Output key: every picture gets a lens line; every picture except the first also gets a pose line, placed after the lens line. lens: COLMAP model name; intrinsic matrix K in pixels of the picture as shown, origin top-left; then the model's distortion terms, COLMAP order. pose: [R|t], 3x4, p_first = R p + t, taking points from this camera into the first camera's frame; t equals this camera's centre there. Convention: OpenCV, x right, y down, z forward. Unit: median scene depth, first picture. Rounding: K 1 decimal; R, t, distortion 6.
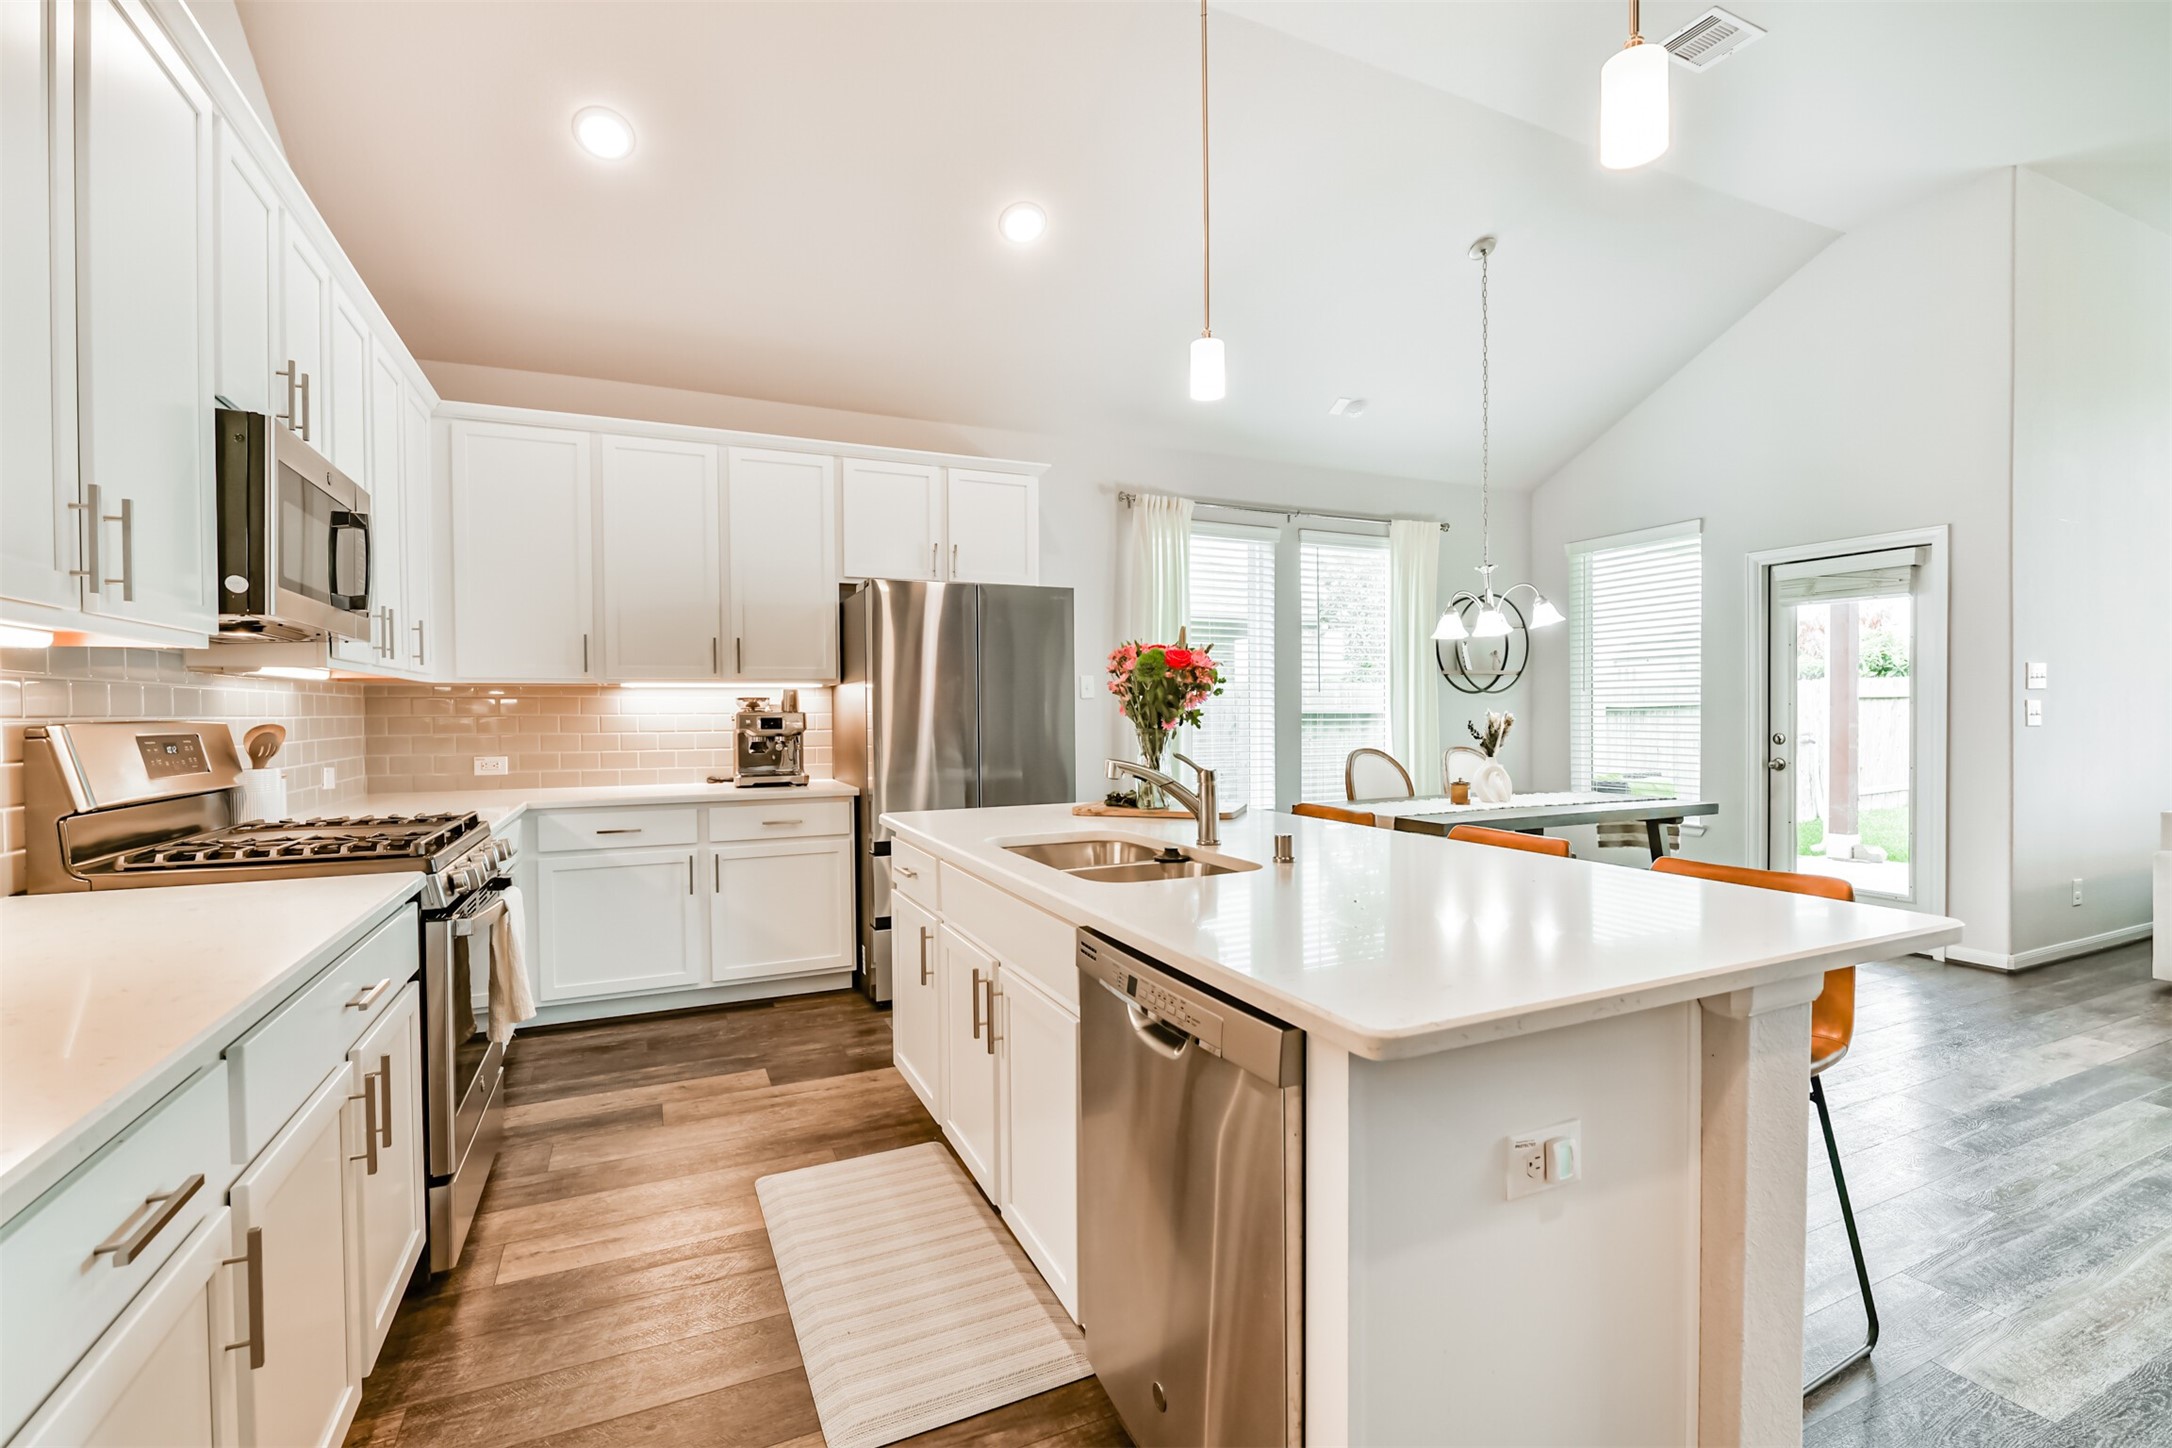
lens RADIAL K [[968.3, 0, 1097.9], [0, 968.3, 725.0], [0, 0, 1]] dist [-0.003586, -0.000258]
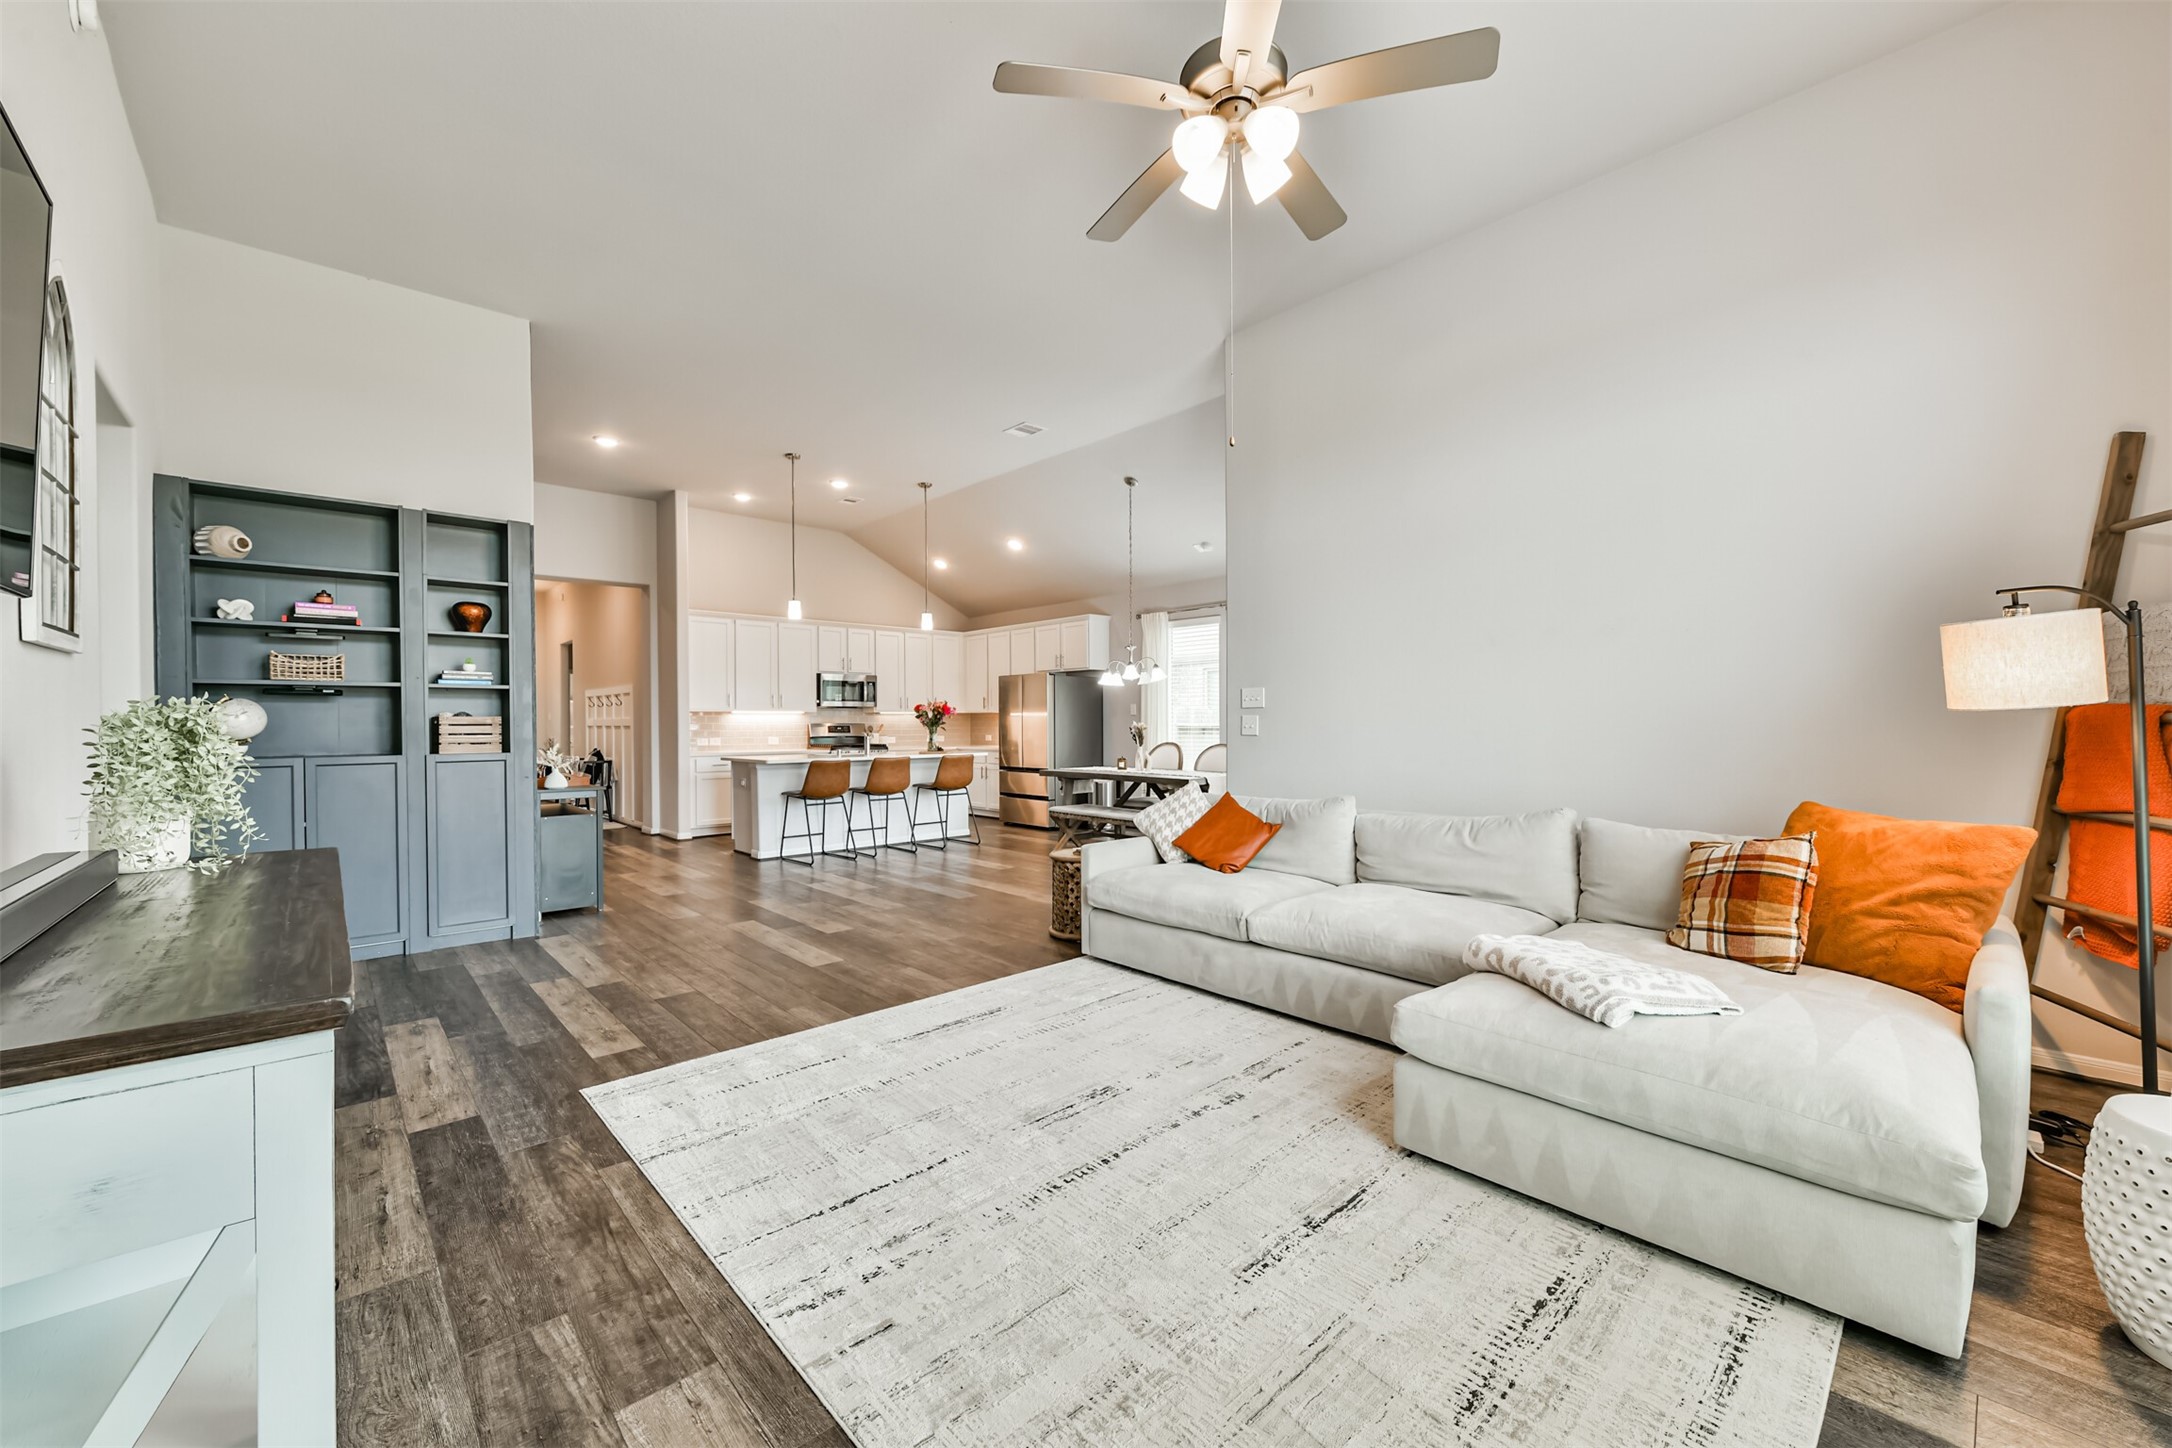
lens RADIAL K [[846.8, 0, 1079.5], [0, 846.8, 693.1], [0, 0, 1]] dist [0.001330, -0.000894]
pose [[0.298449, -0.027258, -0.954036, 1.757154], [-0.009440, 0.999459, -0.031509, -0.015366], [0.954379, 0.018410, 0.298030, 0.354597]]
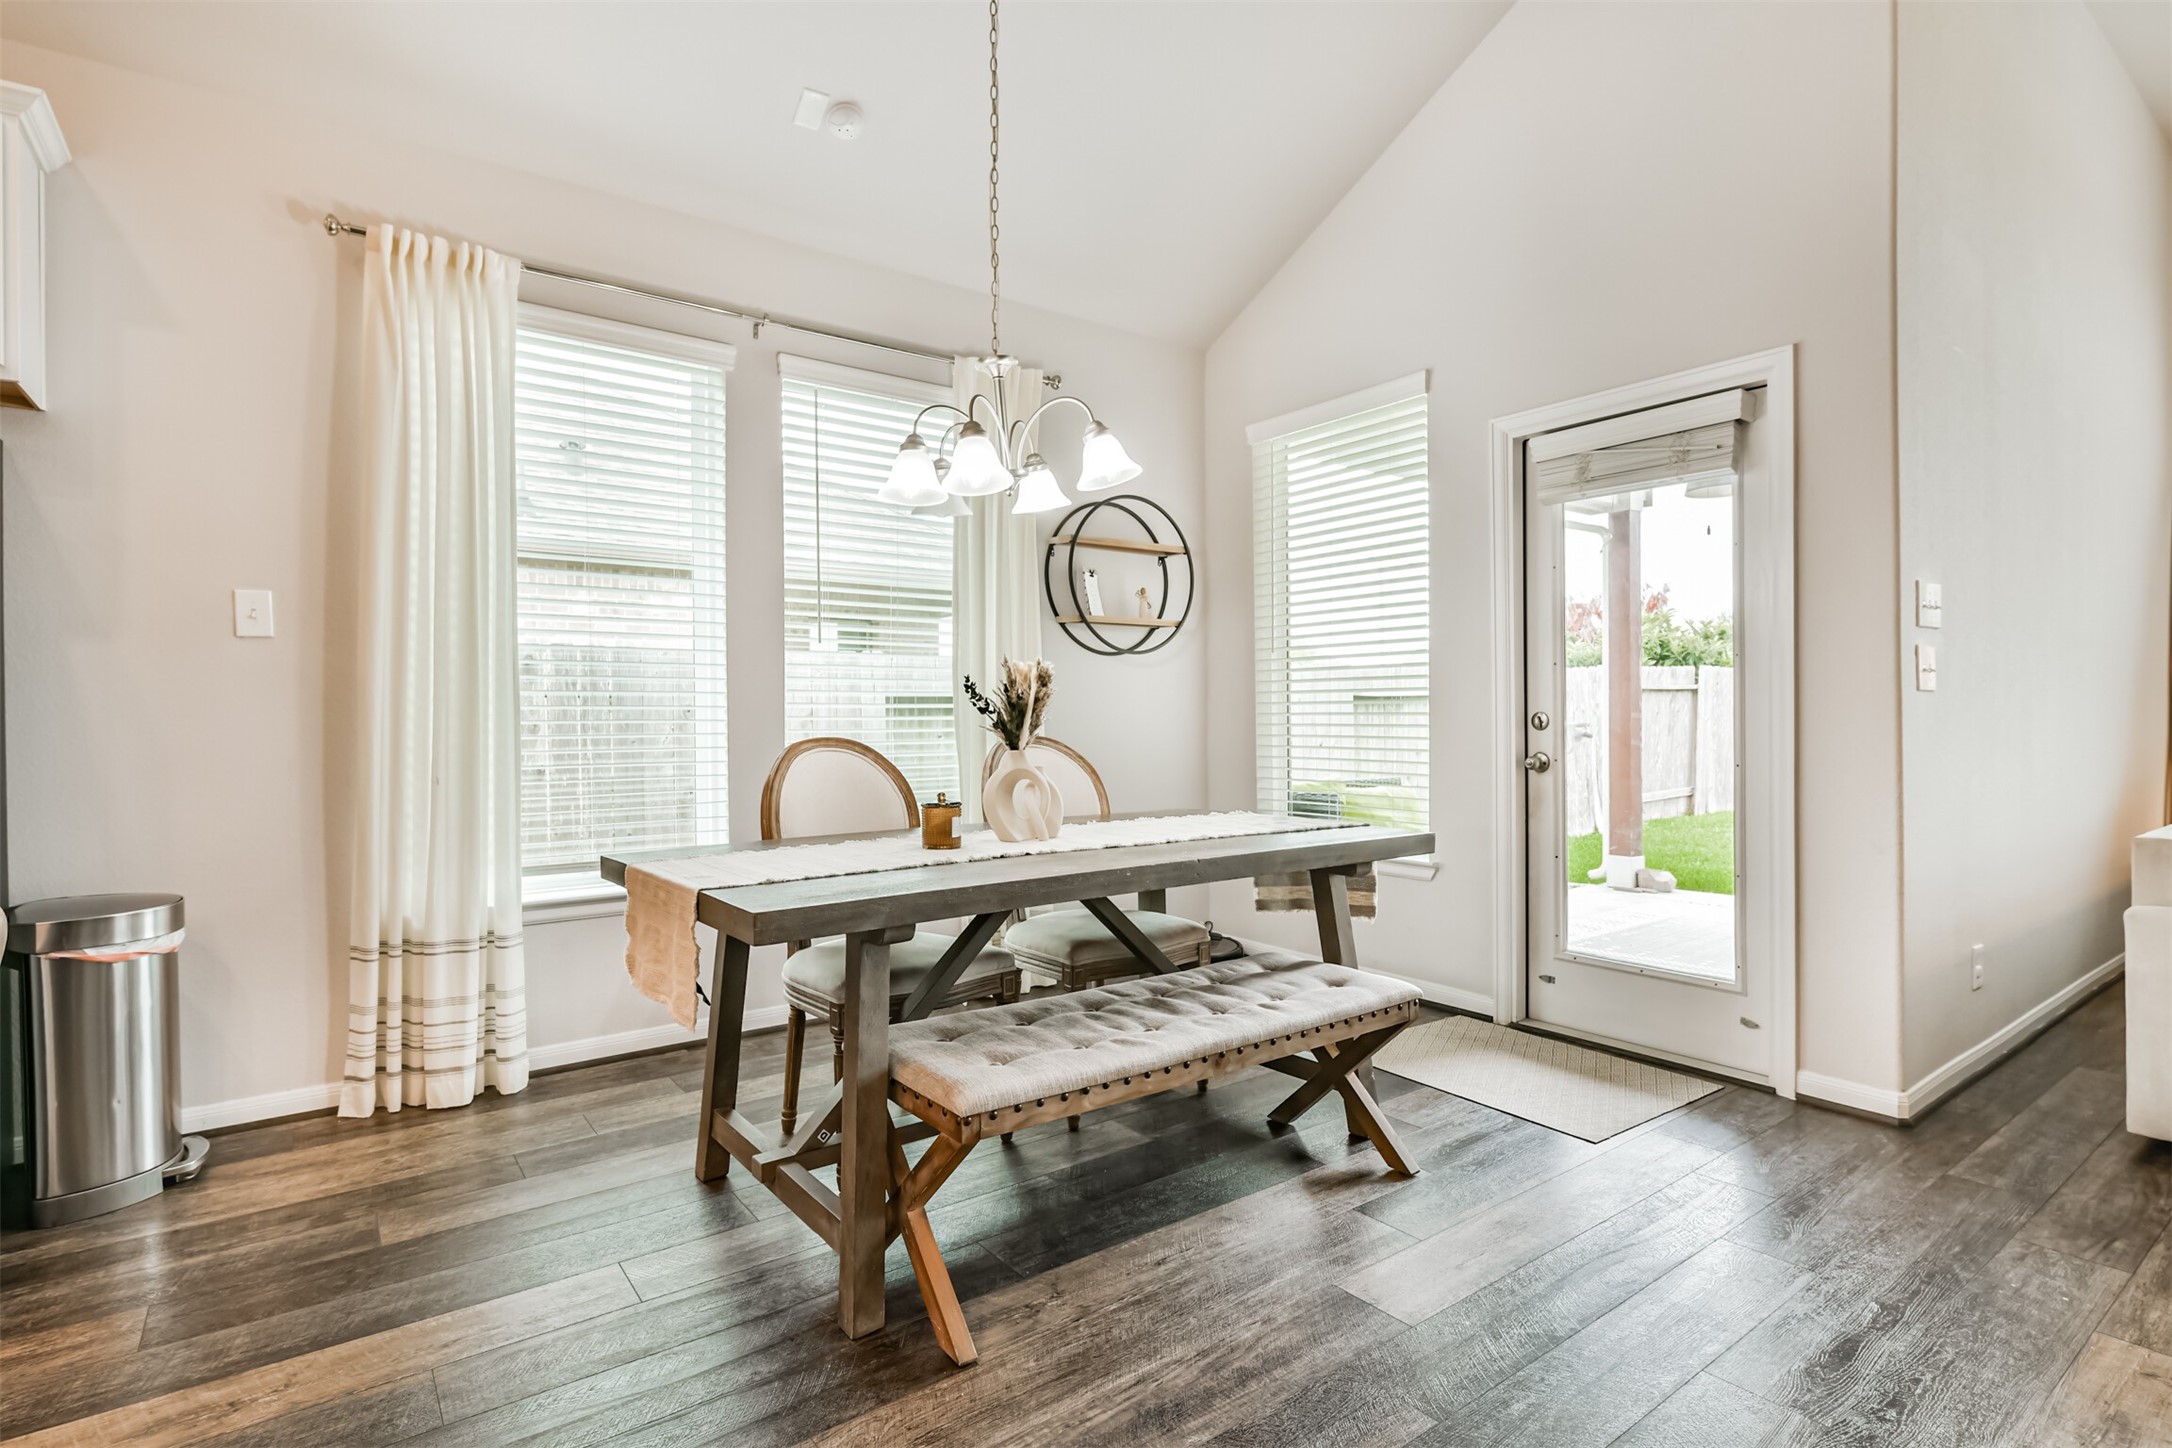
lens RADIAL K [[1069.4, 0, 1094.3], [0, 1069.4, 720.0], [0, 0, 1]] dist [-0.001104, -0.000934]
pose [[0.979577, 0.000386, 0.201067, 0.302766], [0.001934, 0.999934, -0.011344, 0.021695], [-0.201058, 0.011501, 0.979512, 0.407458]]
